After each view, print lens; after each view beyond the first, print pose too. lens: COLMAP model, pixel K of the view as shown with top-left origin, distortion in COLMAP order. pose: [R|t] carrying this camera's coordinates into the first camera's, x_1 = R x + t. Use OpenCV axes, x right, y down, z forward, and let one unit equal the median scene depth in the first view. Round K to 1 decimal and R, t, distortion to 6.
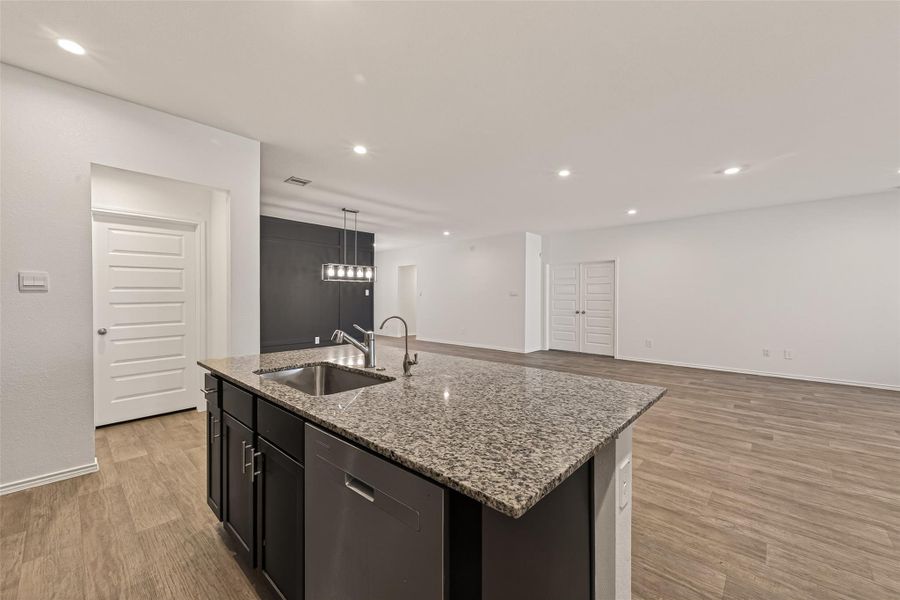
lens RADIAL K [[352.4, 0, 447.6], [0, 352.4, 300.2], [0, 0, 1]] dist [0.006007, -0.000901]
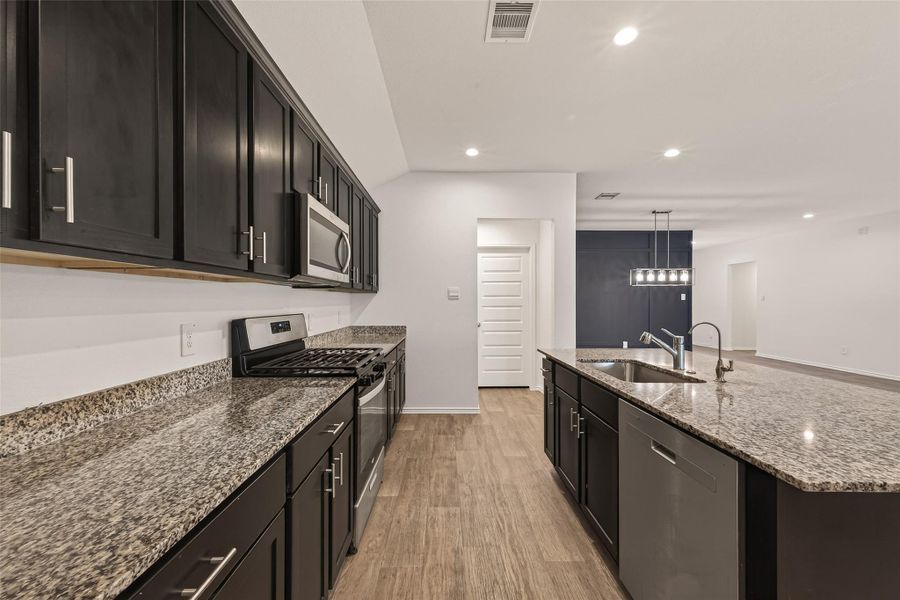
lens RADIAL K [[352.4, 0, 452.0], [0, 352.4, 299.4], [0, 0, 1]] dist [0.006007, -0.000901]
pose [[0.690069, -0.004748, -0.723728, 0.072236], [-0.005360, 0.999918, -0.011671, -0.004516], [0.723724, 0.011933, 0.689986, -0.213821]]
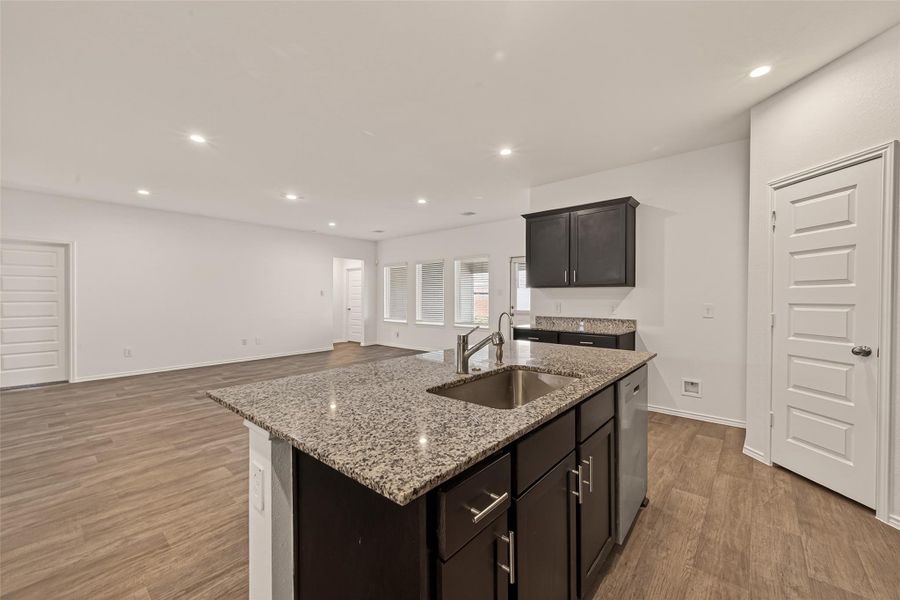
lens RADIAL K [[352.4, 0, 457.9], [0, 352.4, 295.9], [0, 0, 1]] dist [0.006007, -0.000901]
pose [[-0.021115, -0.001723, 0.999776, -0.806651], [0.009961, 0.999949, 0.001933, -0.009444], [-0.999727, 0.009999, -0.021097, 0.739699]]
